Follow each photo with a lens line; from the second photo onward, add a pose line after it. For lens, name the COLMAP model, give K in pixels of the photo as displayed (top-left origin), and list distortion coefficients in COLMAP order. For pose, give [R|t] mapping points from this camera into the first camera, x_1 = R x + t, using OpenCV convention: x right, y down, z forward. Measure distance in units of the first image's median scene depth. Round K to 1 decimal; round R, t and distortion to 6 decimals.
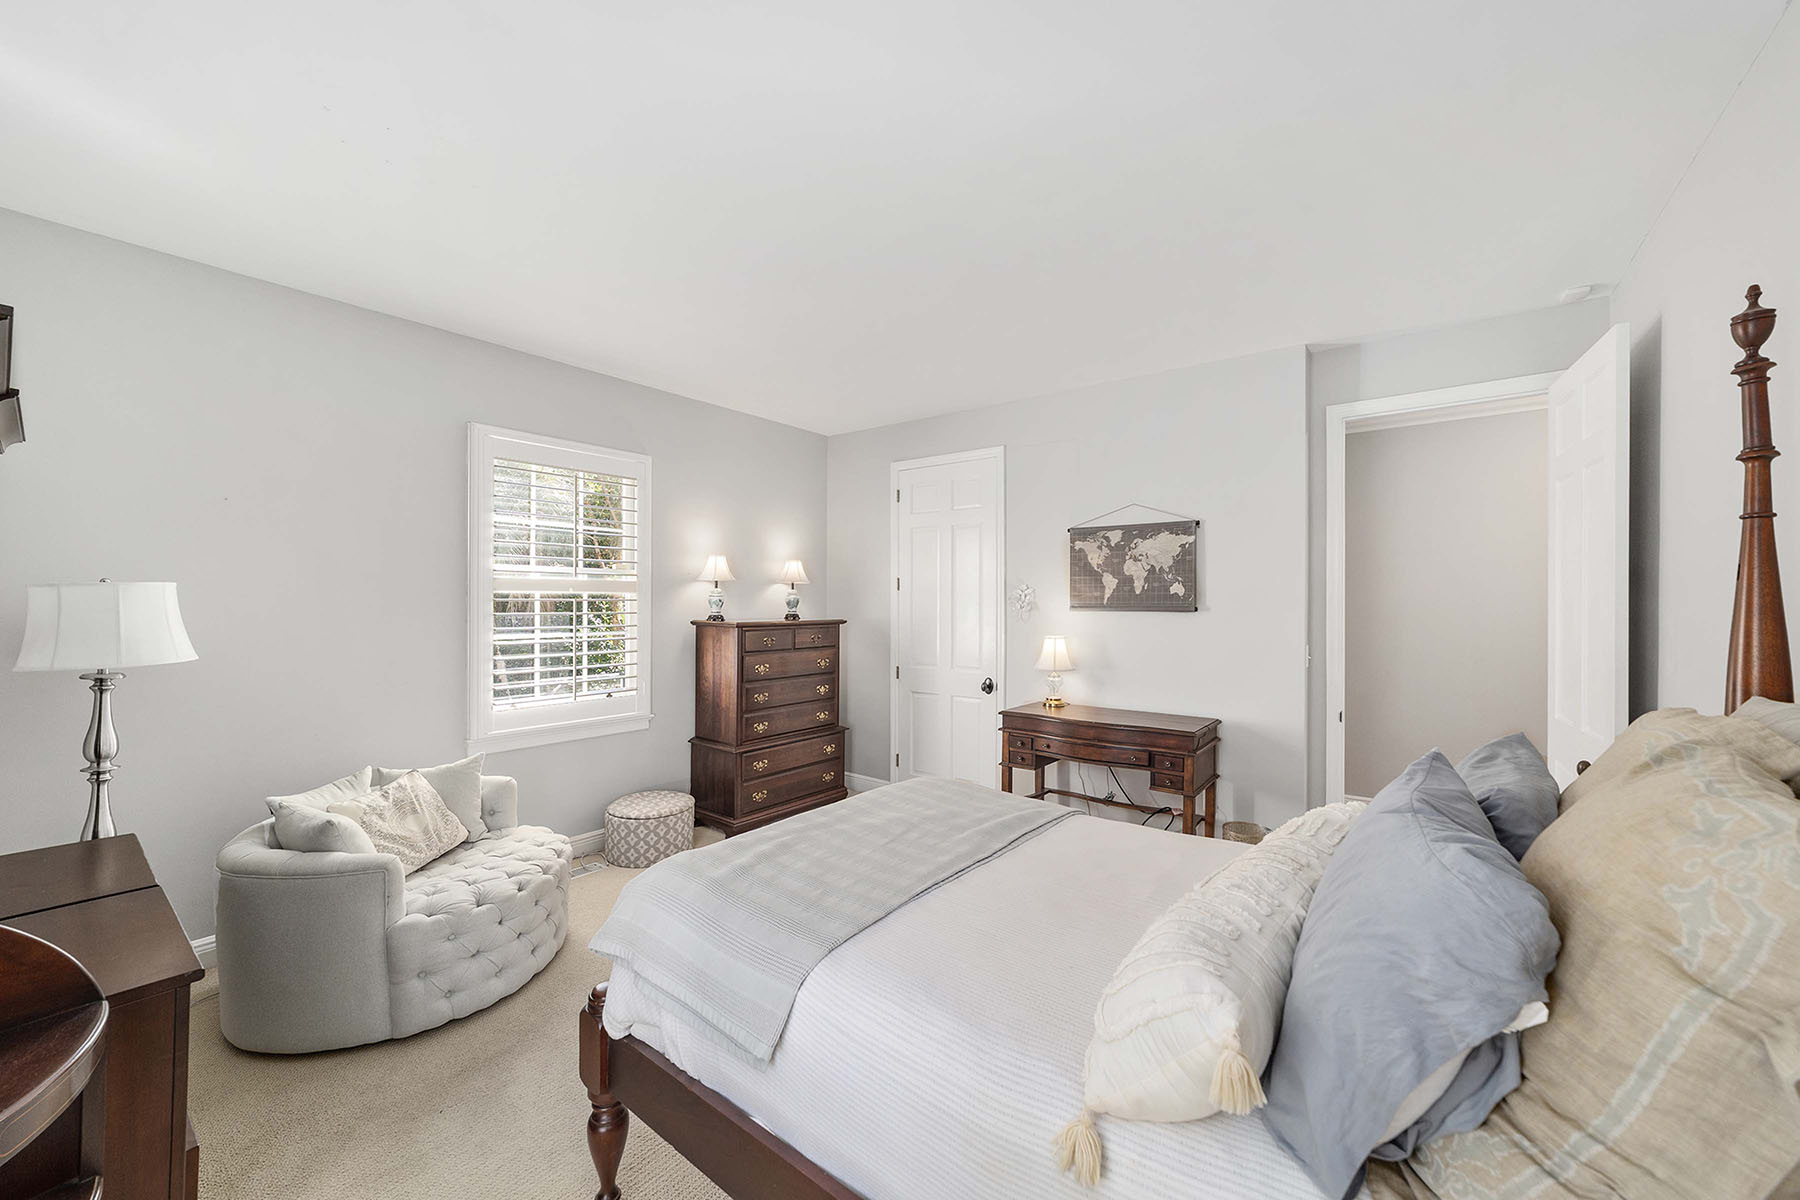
lens RADIAL K [[688.9, 0, 895.9], [0, 688.9, 601.6], [0, 0, 1]] dist [-0.000179, 0.000309]
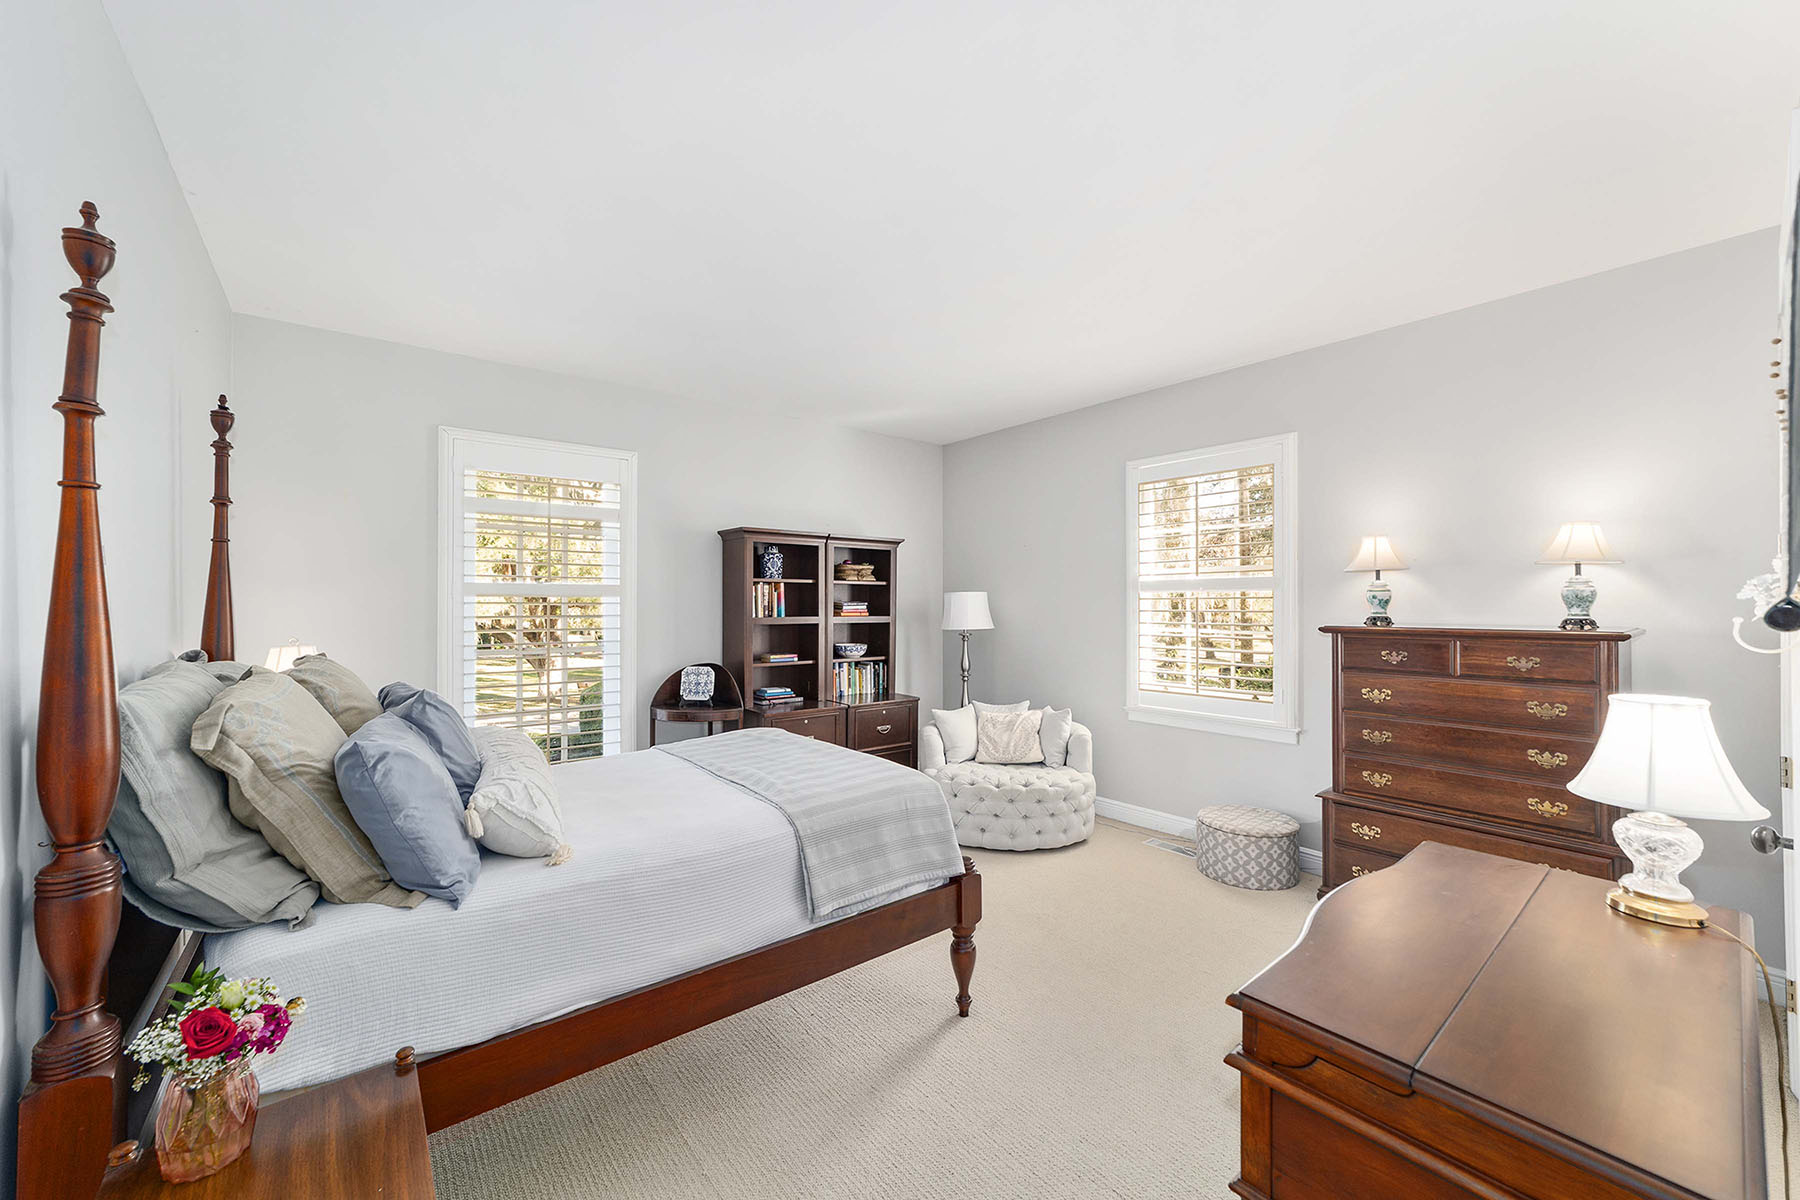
lens RADIAL K [[688.9, 0, 896.1], [0, 688.9, 599.1], [0, 0, 1]] dist [-0.000179, 0.000309]
pose [[-0.214746, -0.004750, -0.976658, 0.601186], [0.003885, 0.999976, -0.005717, 0.003708], [0.976662, -0.005022, -0.214722, 0.695116]]
